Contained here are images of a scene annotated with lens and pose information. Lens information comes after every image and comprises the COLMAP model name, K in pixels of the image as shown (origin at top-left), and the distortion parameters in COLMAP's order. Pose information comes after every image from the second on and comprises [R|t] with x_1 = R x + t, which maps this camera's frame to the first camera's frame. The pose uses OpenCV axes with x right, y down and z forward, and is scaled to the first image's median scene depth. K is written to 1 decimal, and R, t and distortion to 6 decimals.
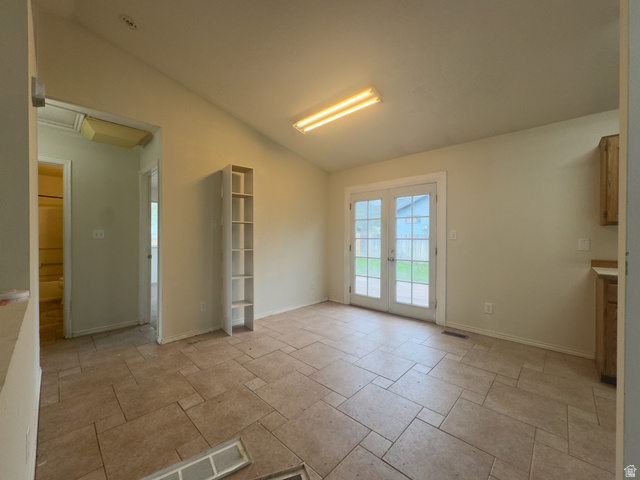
lens RADIAL K [[257.7, 0, 321.5], [0, 257.7, 236.3], [0, 0, 1]] dist [-0.003756, -0.000209]
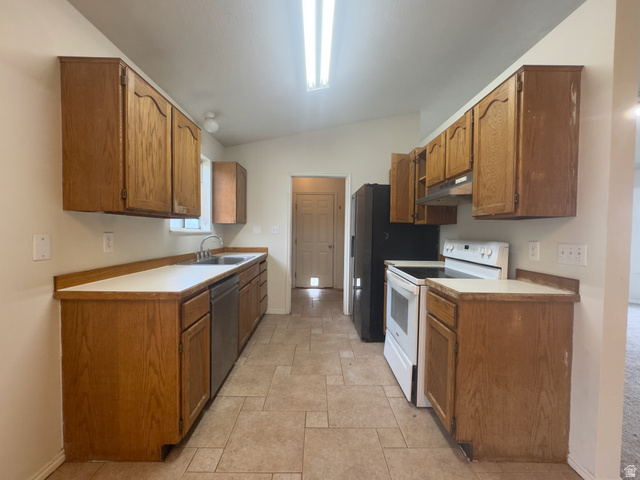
lens RADIAL K [[257.7, 0, 319.4], [0, 257.7, 237.4], [0, 0, 1]] dist [-0.003756, -0.000209]
pose [[-0.692165, -0.026741, 0.721244, 0.337821], [-0.015161, 0.999632, 0.022512, -0.006152], [-0.721580, 0.004647, -0.692316, 1.029744]]
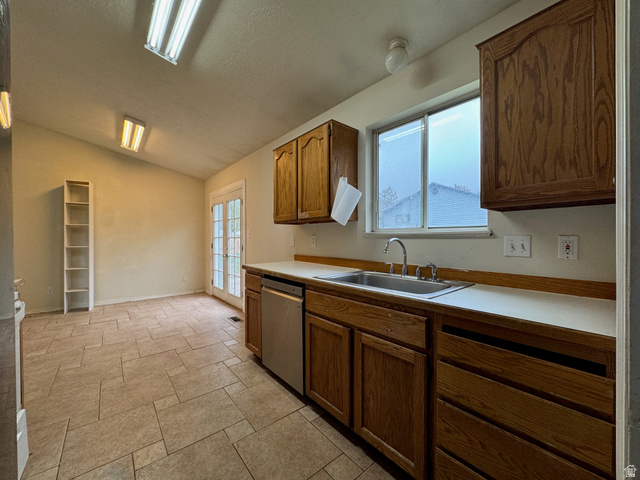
lens RADIAL K [[257.7, 0, 321.7], [0, 257.7, 239.2], [0, 0, 1]] dist [-0.003756, -0.000209]
pose [[0.992683, -0.005174, -0.120637, 1.385272], [0.006438, 0.999928, 0.010088, 0.012554], [0.120577, -0.010791, 0.992645, -0.143762]]
